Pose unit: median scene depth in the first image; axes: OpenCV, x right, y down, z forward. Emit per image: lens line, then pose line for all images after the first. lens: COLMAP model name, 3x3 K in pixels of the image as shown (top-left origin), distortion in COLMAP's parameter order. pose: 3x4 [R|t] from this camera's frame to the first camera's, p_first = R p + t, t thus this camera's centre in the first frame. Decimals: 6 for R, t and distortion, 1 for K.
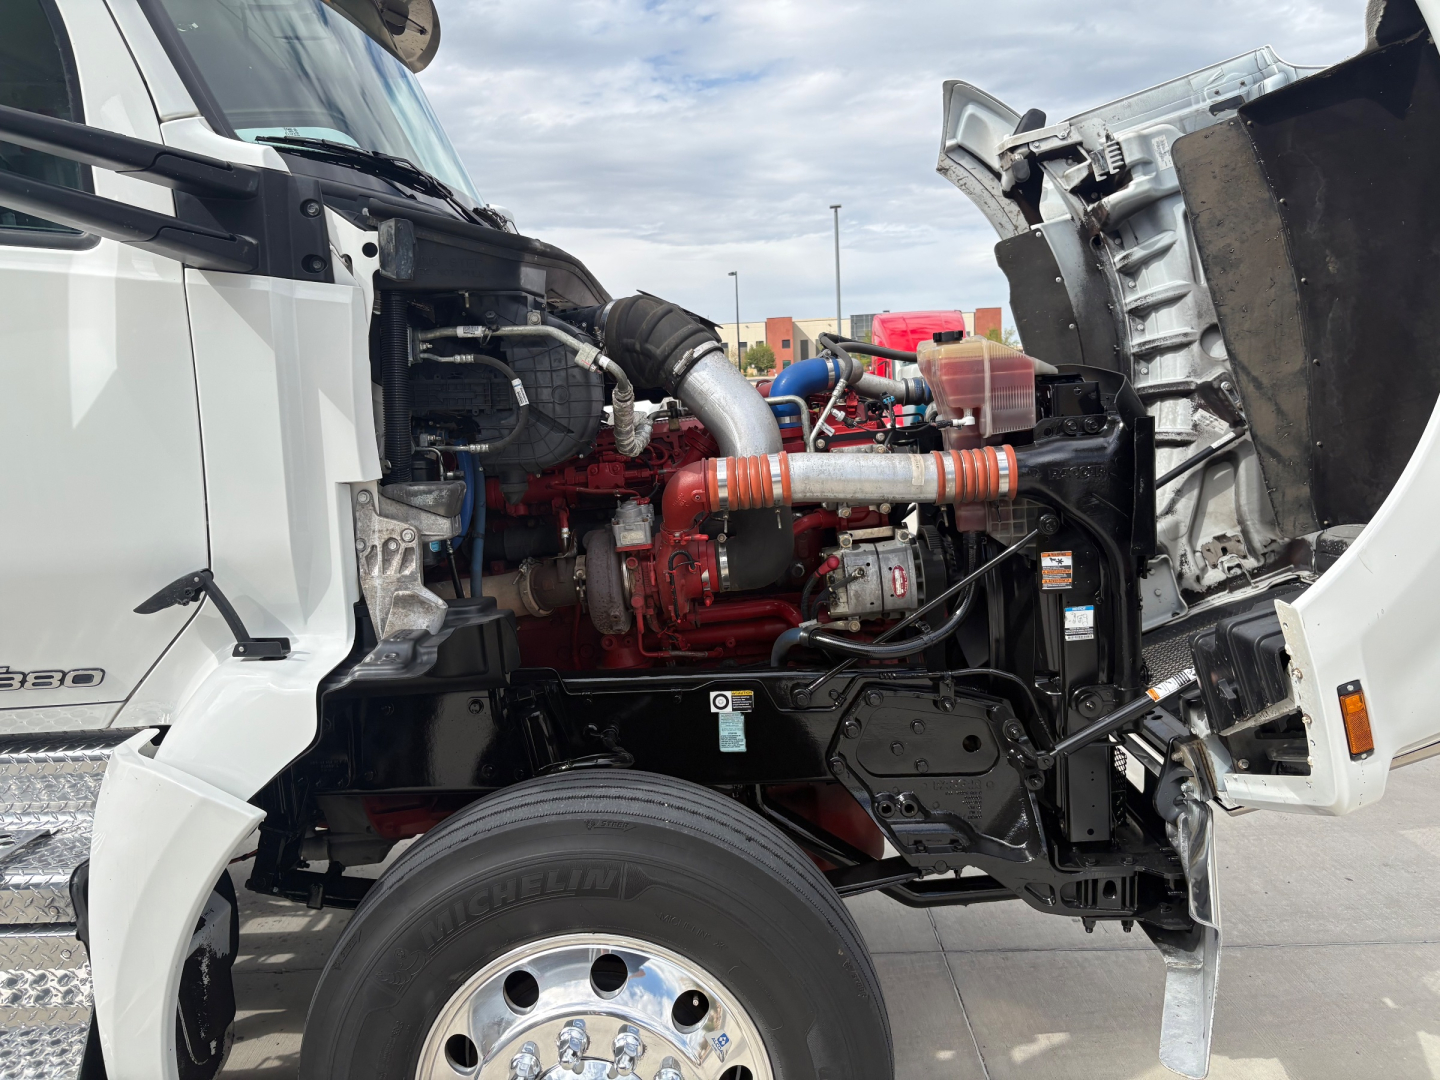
lens RADIAL K [[1079.3, 0, 720.0], [0, 1079.3, 540.0], [0, 0, 1]] dist [0.022904, -0.026500]
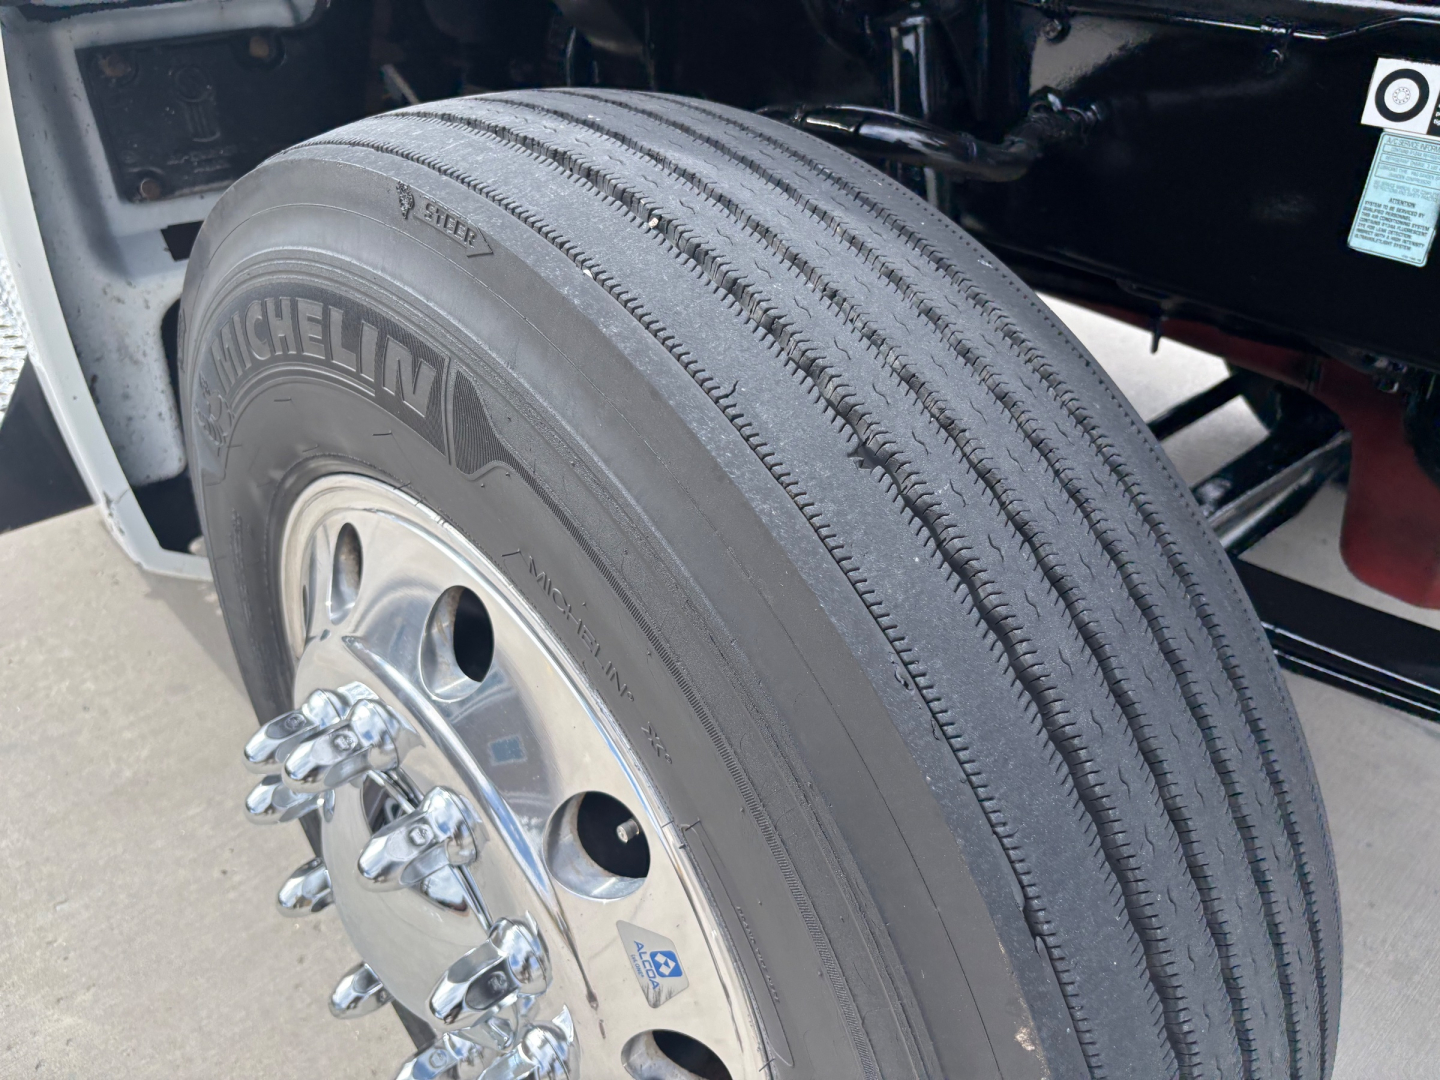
lens RADIAL K [[1079.3, 0, 720.0], [0, 1079.3, 540.0], [0, 0, 1]] dist [0.022904, -0.026500]
pose [[0.696047, 0.436741, -0.569891, 0.105691], [-0.135642, 0.859417, 0.492953, 0.131272], [0.705067, -0.265818, 0.657436, 0.593400]]
